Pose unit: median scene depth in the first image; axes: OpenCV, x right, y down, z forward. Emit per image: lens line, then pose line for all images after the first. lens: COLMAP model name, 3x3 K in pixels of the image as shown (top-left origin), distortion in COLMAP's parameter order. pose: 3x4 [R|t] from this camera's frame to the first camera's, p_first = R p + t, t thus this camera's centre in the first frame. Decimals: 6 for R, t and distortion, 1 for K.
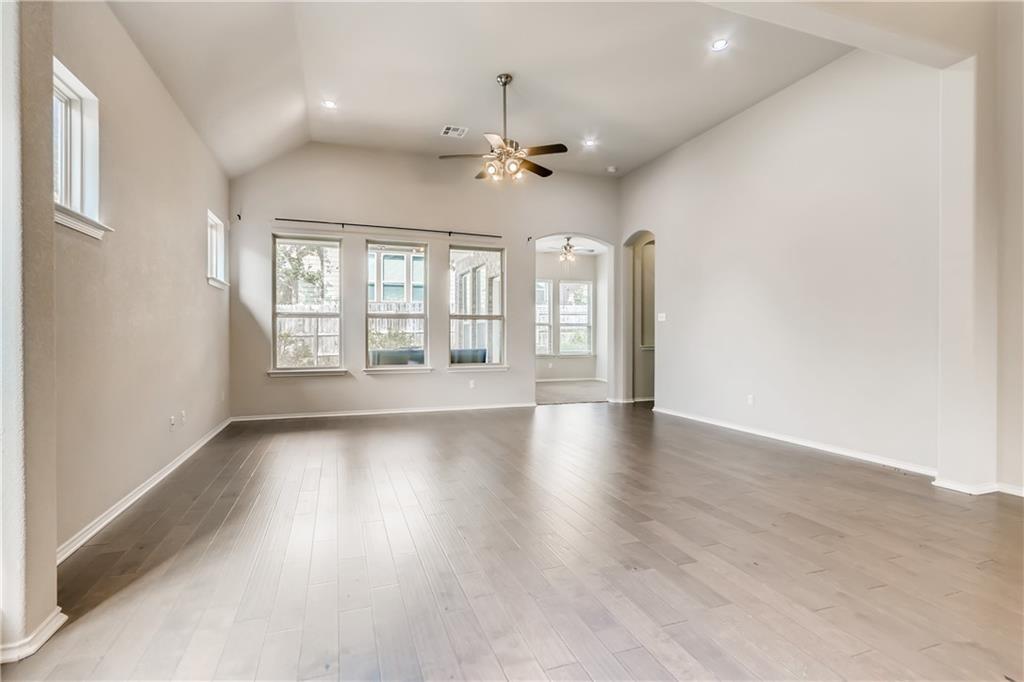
lens RADIAL K [[480.8, 0, 510.9], [0, 480.8, 339.1], [0, 0, 1]] dist [0.001172, -0.000139]
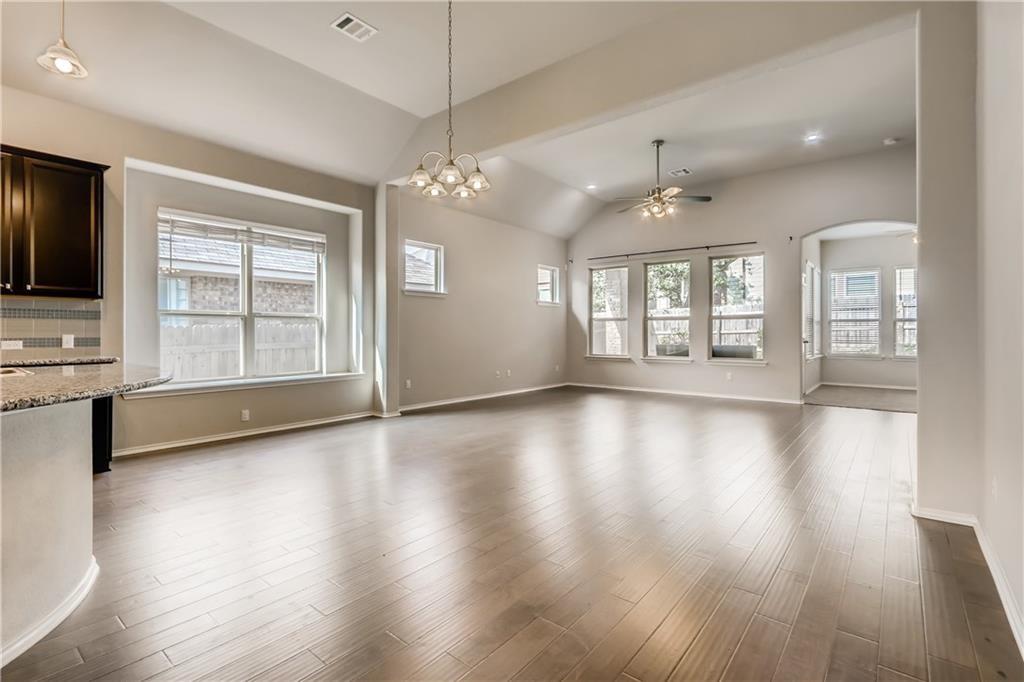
lens RADIAL K [[480.8, 0, 511.3], [0, 480.8, 336.3], [0, 0, 1]] dist [0.001172, -0.000139]
pose [[0.519587, 0.006503, -0.854393, 0.622971], [-0.007535, 0.999967, 0.003028, -0.000088], [0.854384, 0.004864, 0.519619, -0.030431]]
